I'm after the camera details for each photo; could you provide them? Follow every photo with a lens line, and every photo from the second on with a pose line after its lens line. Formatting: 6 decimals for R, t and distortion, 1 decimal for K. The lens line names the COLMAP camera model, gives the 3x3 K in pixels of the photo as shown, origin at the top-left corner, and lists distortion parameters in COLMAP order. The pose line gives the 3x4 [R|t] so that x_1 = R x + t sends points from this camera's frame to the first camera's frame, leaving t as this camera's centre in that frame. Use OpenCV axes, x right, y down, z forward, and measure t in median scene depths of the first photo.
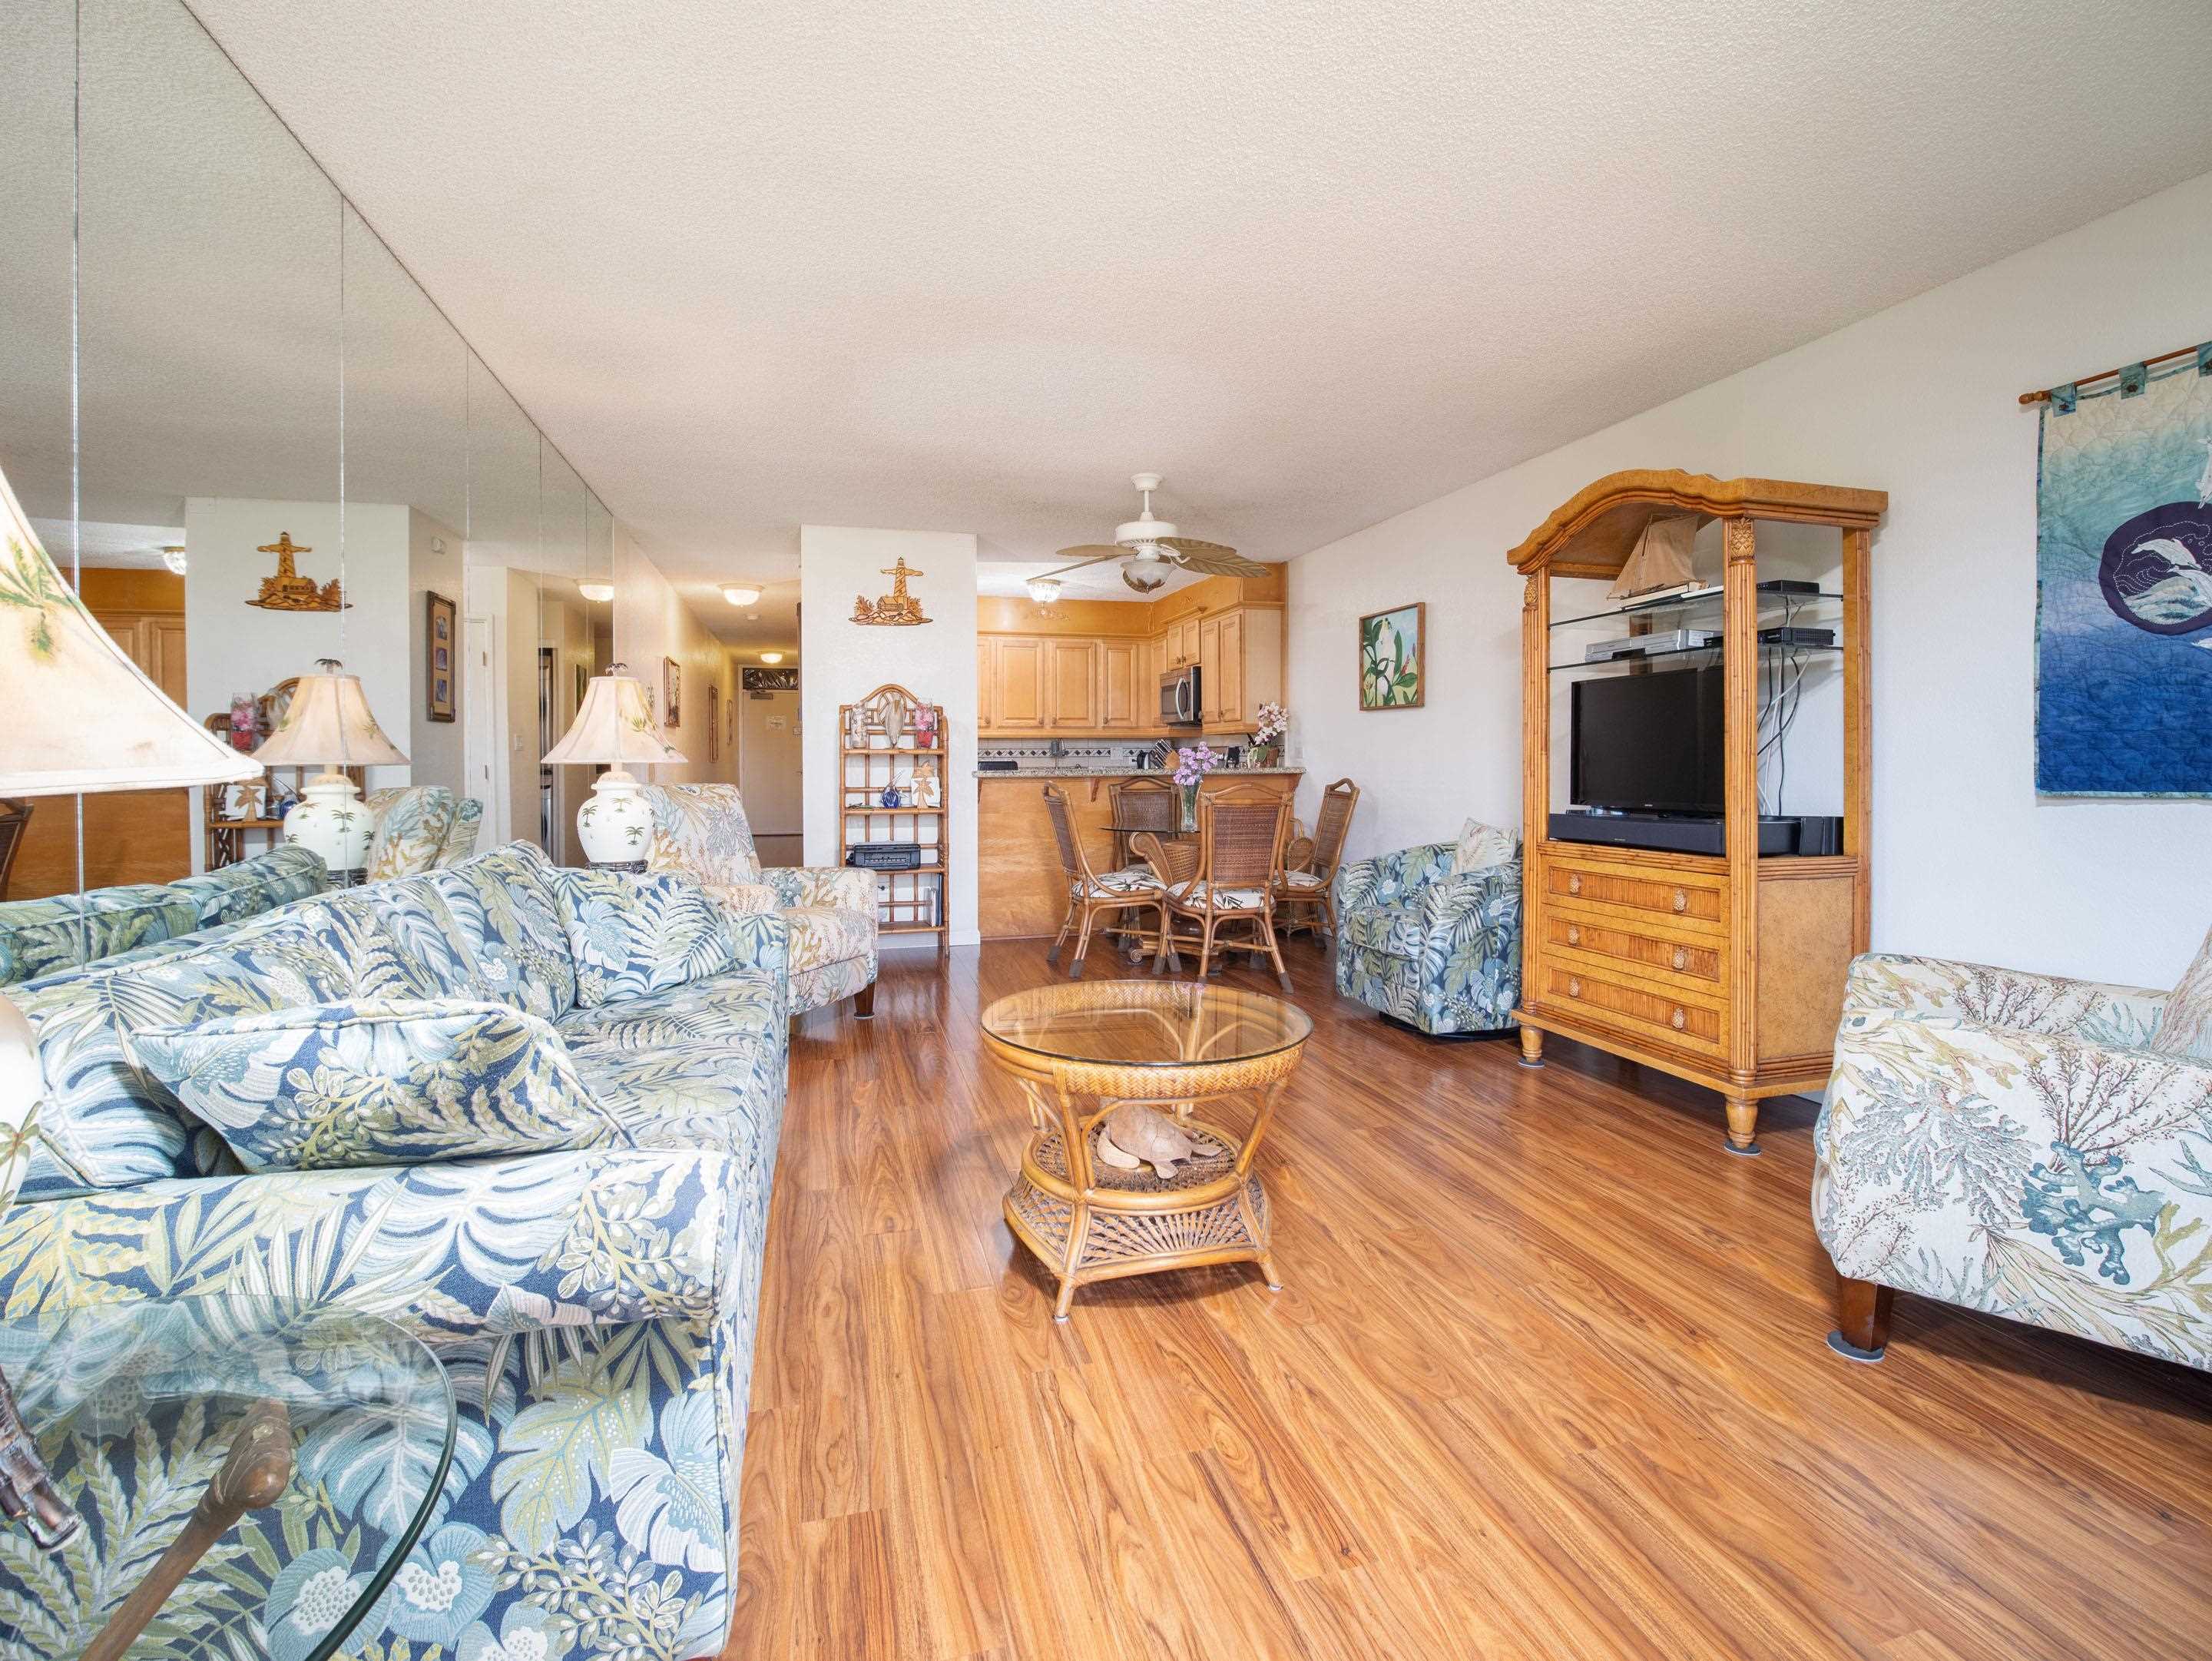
lens RADIAL K [[991.5, 0, 1083.1], [0, 991.5, 823.3], [0, 0, 1]] dist [-0.024499, -0.000429]
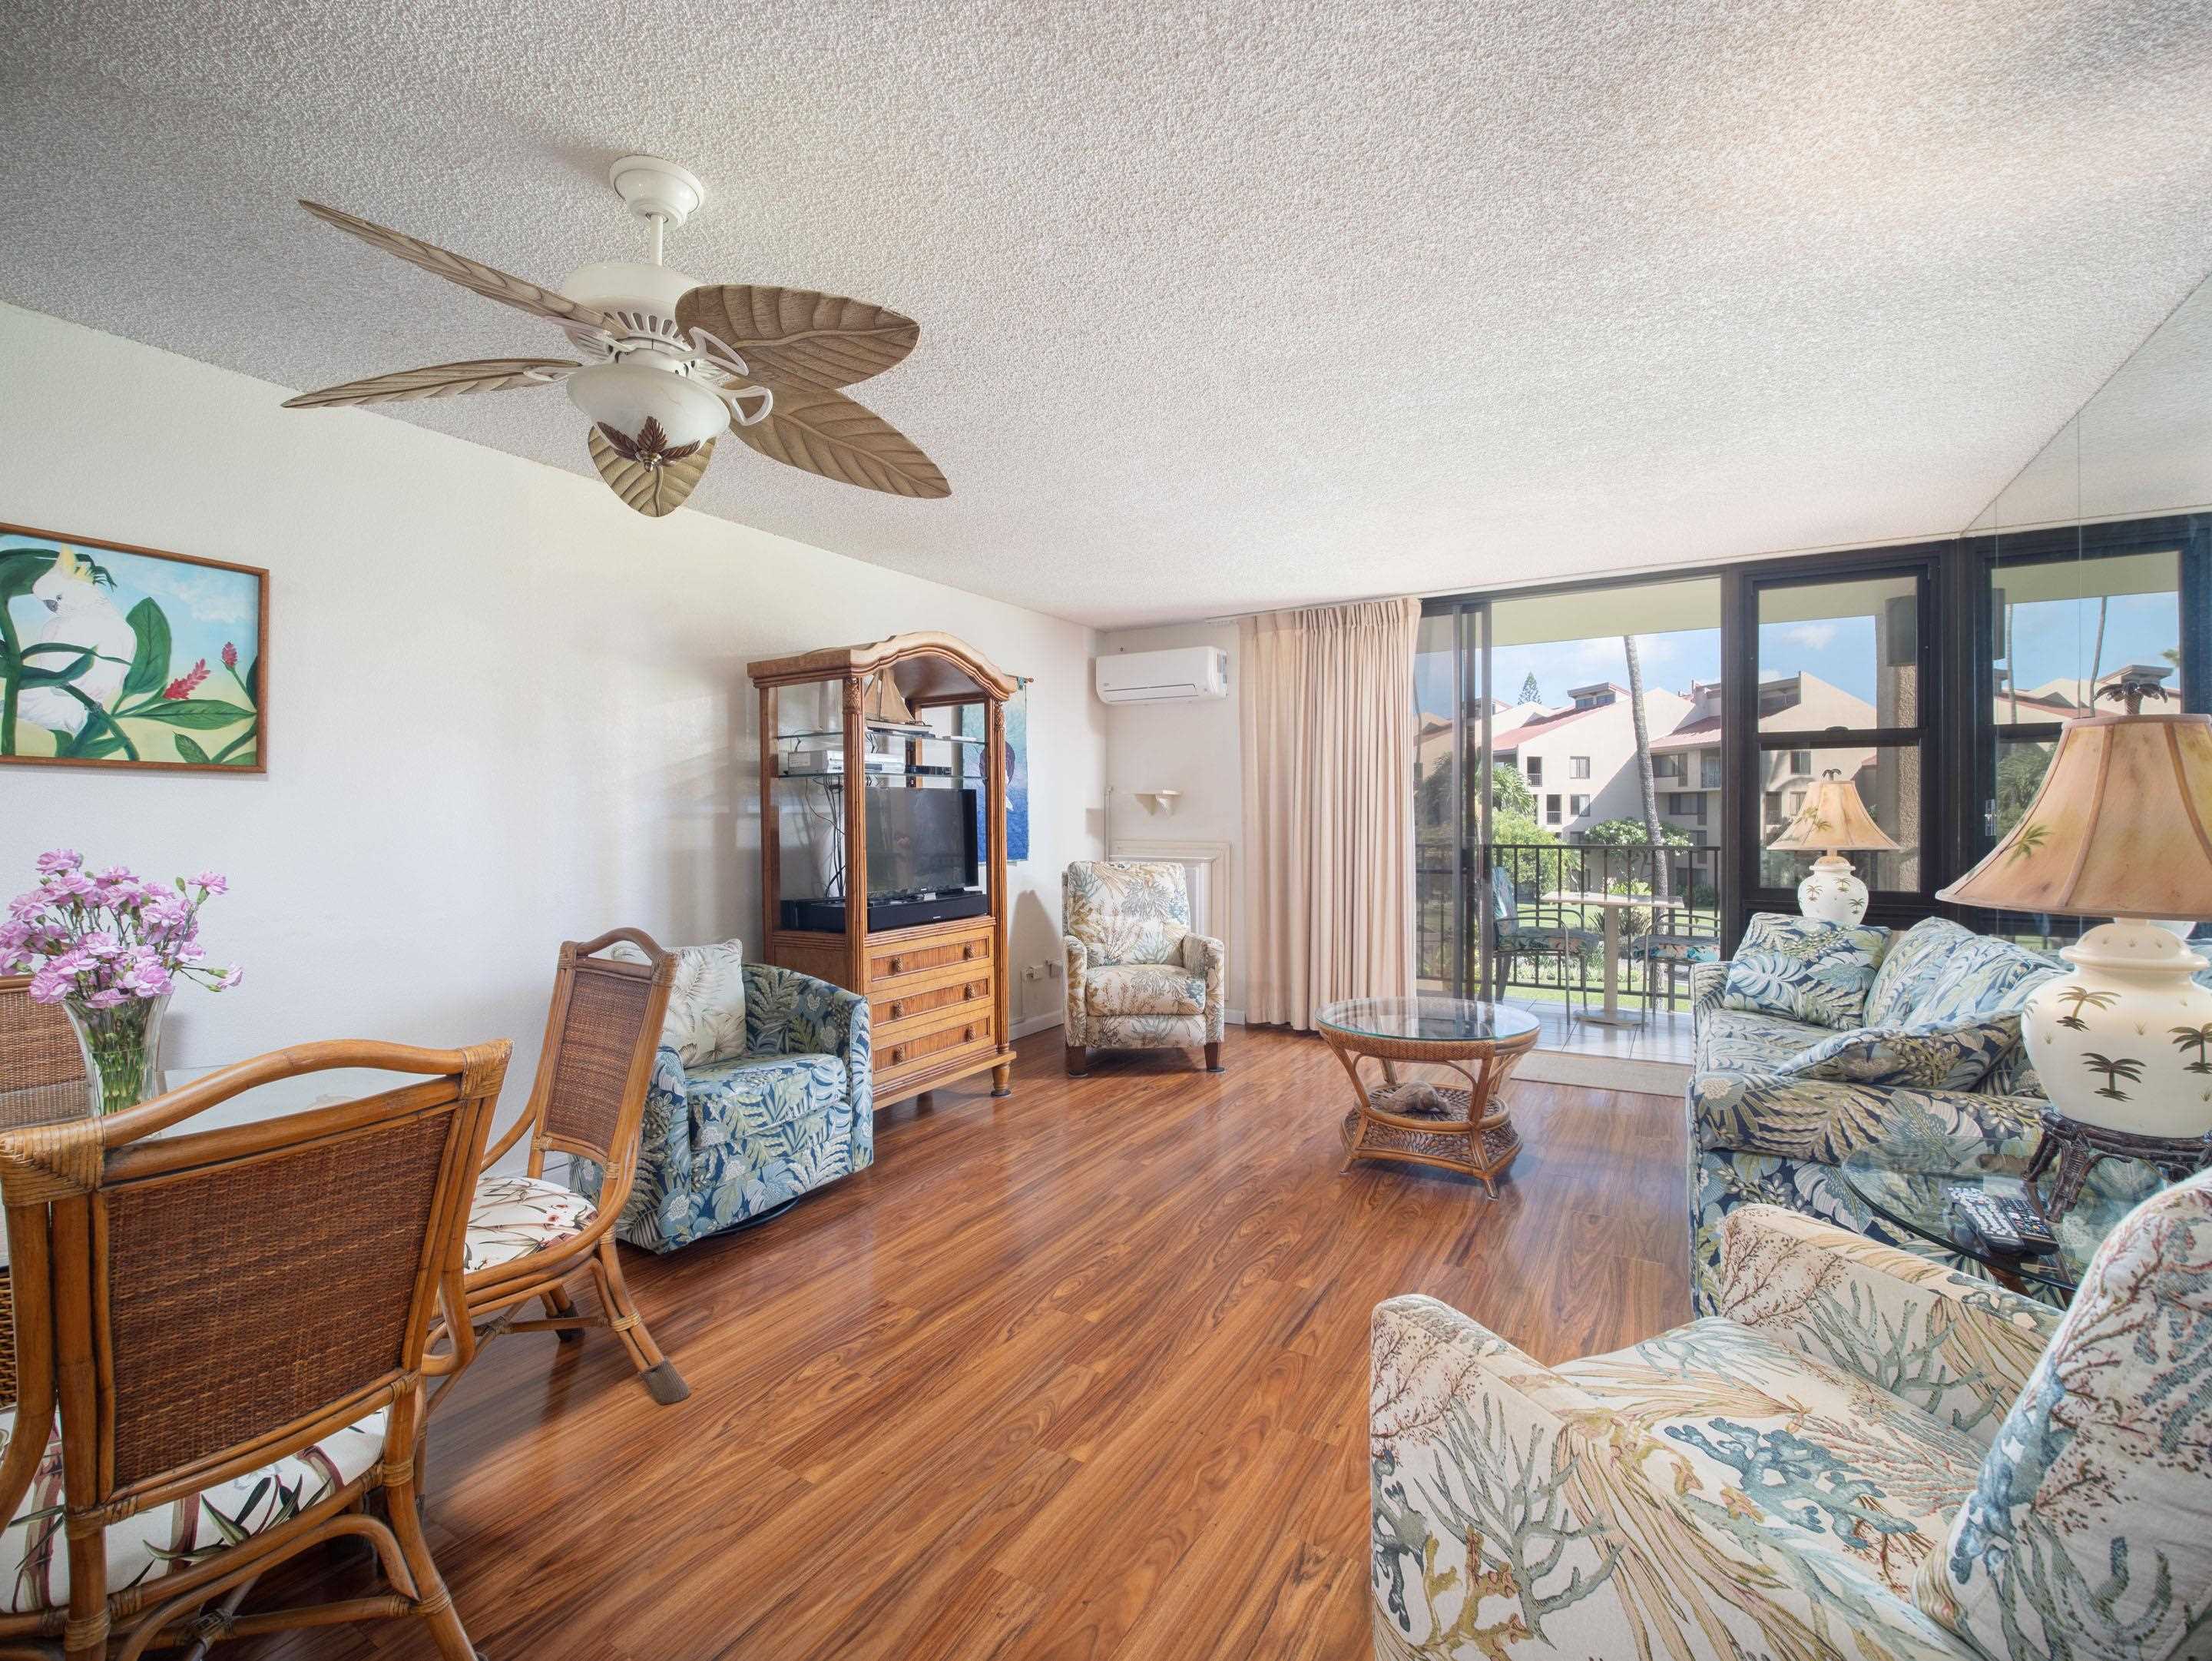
lens RADIAL K [[998.1, 0, 1100.6], [0, 998.1, 822.4], [0, 0, 1]] dist [-0.013669, -0.000511]
pose [[-0.700415, 0.005448, 0.713715, -0.311735], [0.051795, 0.997722, 0.043214, -0.090146], [-0.711854, 0.067234, -0.699102, 1.019982]]
